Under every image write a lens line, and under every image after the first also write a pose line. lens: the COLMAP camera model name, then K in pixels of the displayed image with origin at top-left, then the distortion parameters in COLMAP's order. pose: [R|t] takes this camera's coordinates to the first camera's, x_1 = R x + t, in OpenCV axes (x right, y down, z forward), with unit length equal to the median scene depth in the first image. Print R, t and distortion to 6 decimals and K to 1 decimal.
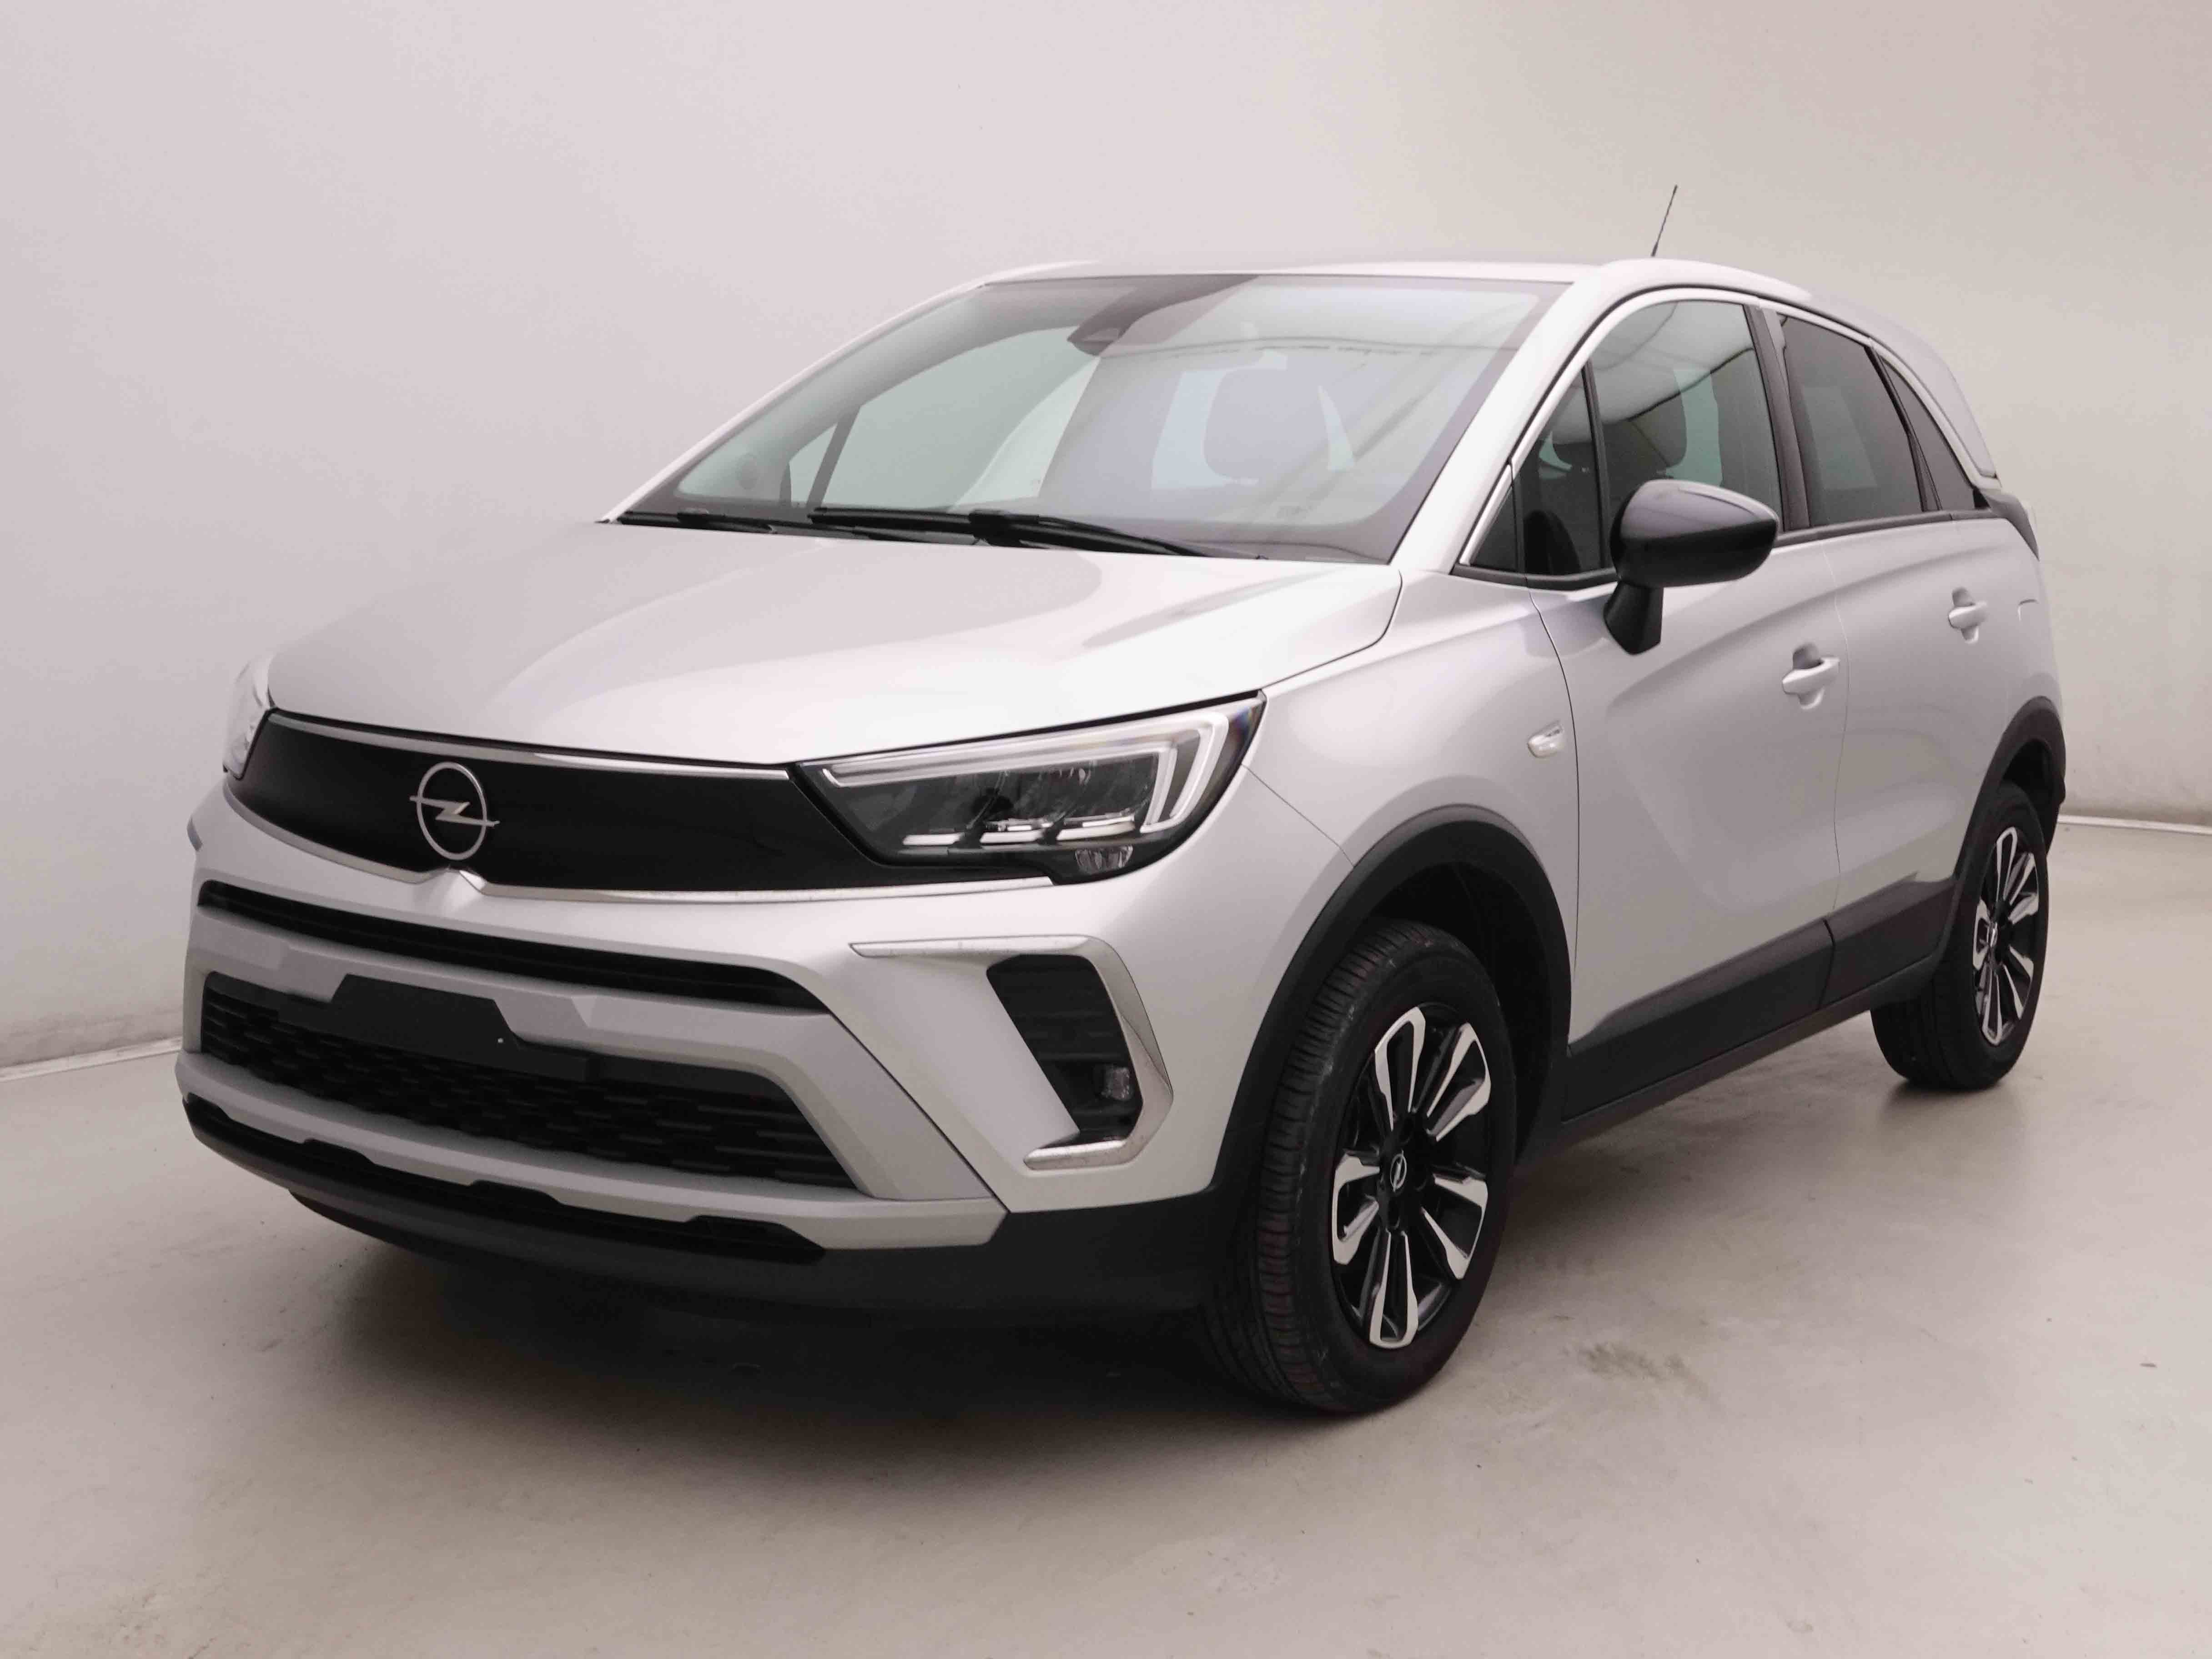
lens RADIAL K [[2571.5, 0, 1106.0], [0, 2571.5, 829.5], [0, 0, 1]] dist [0.002337, 0.001913]
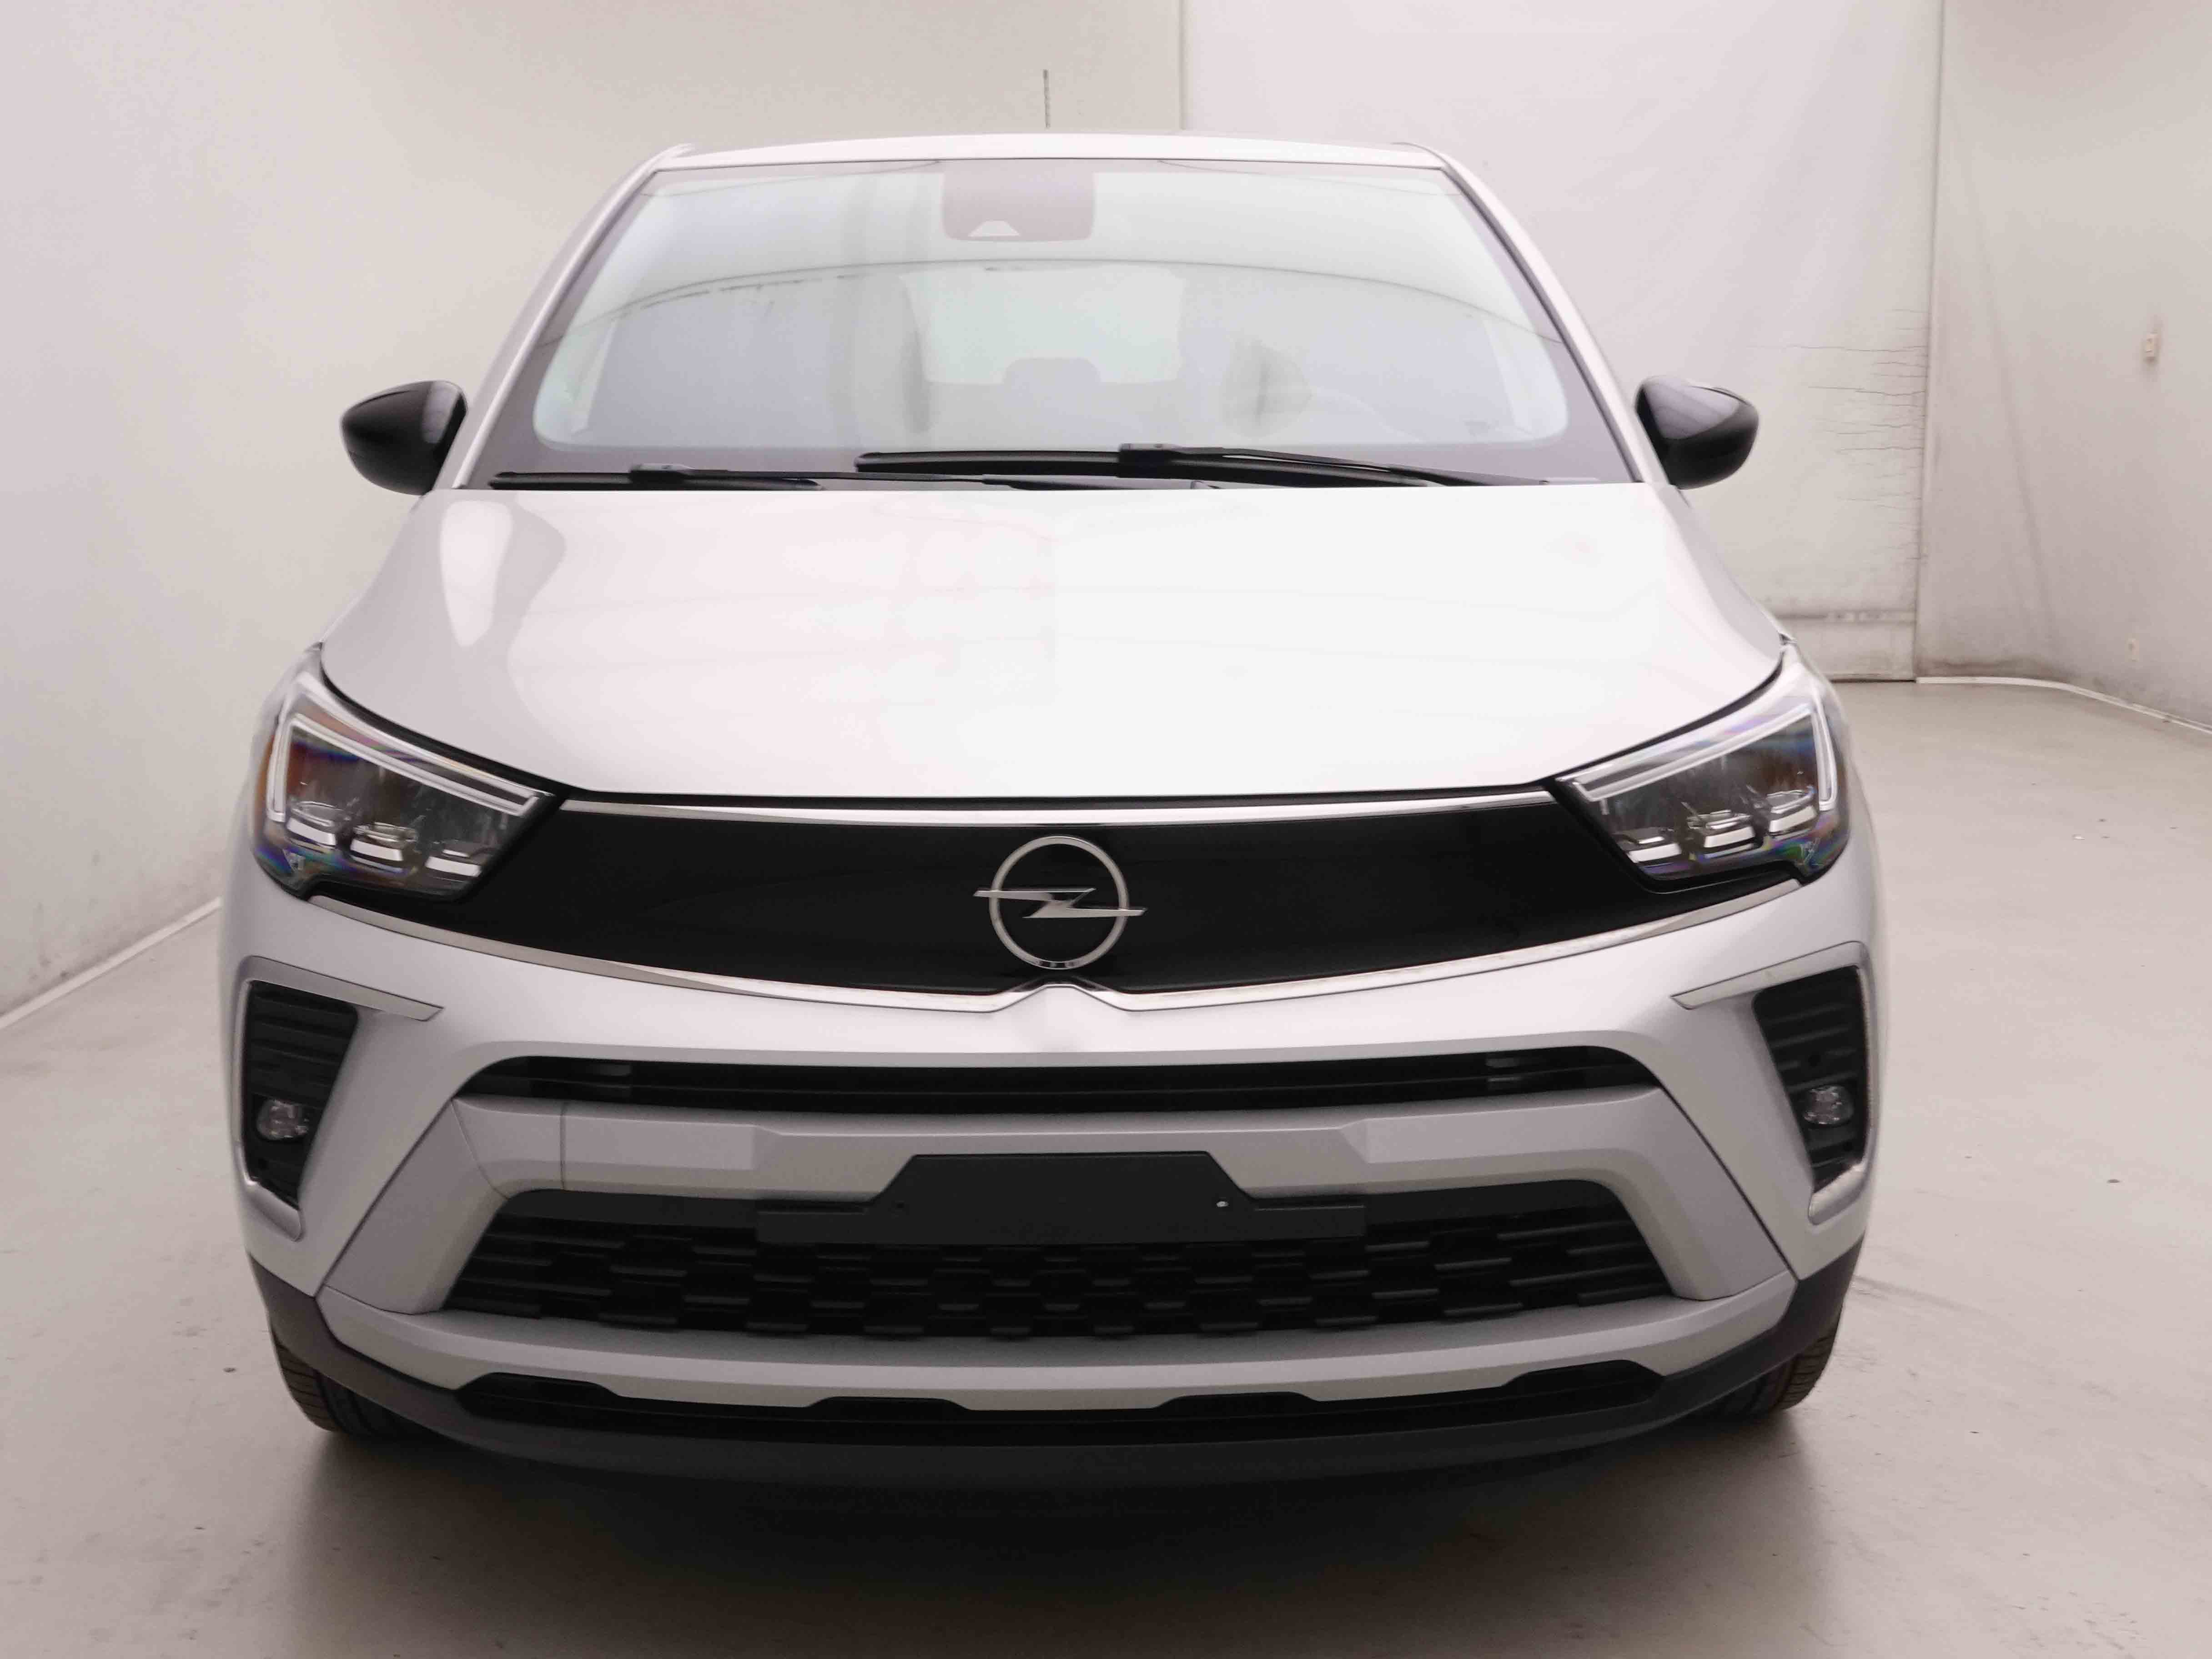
lens RADIAL K [[2669.3, 0, 1106.0], [0, 2669.3, 829.5], [0, 0, 1]] dist [-0.081597, 0.000335]
pose [[0.845285, -0.127041, 0.518994, -0.625680], [0.108741, 0.991897, 0.065694, -0.074657], [-0.523134, 0.000906, 0.852250, 0.362641]]
